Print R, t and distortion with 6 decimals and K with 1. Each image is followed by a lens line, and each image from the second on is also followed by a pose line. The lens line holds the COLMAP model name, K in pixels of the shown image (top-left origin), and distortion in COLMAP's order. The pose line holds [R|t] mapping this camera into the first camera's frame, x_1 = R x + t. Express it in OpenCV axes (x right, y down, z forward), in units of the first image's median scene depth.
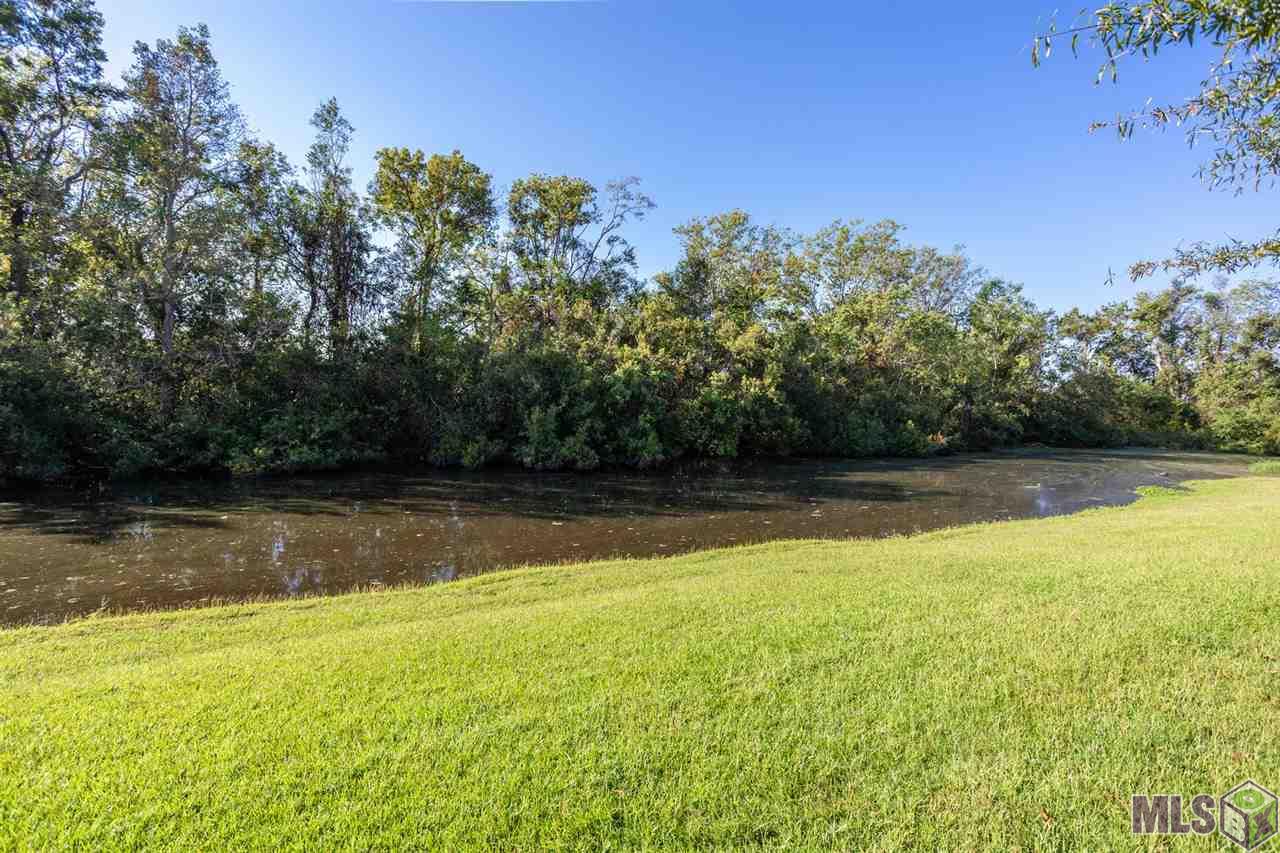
lens RADIAL K [[636.6, 0, 640.2], [0, 636.6, 424.7], [0, 0, 1]] dist [-0.032913, 0.020442]
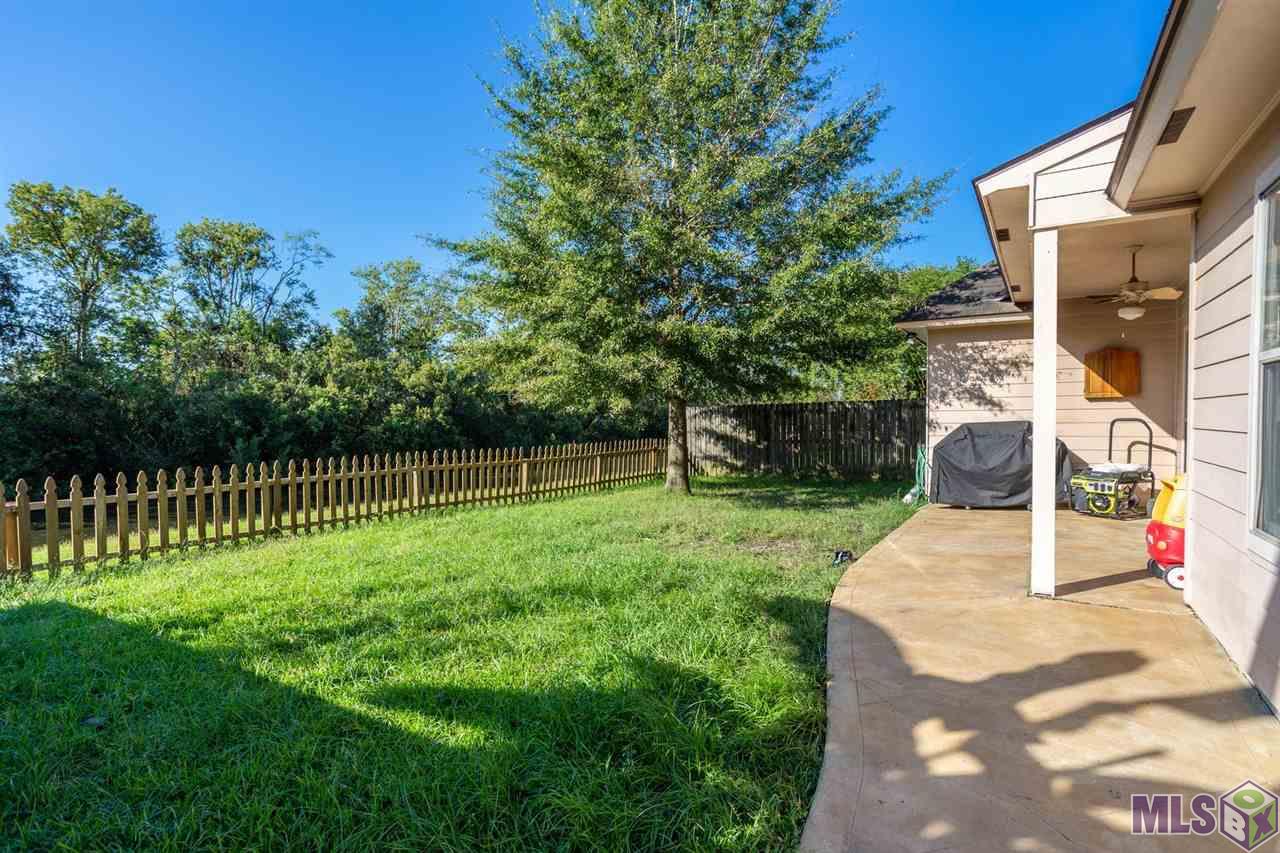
lens RADIAL K [[636.6, 0, 638.4], [0, 636.6, 430.7], [0, 0, 1]] dist [-0.032913, 0.020442]
pose [[0.891890, -0.050720, 0.449400, -0.015967], [0.059454, 0.998217, -0.005336, 0.006228], [-0.448328, 0.031478, 0.893315, -0.300067]]
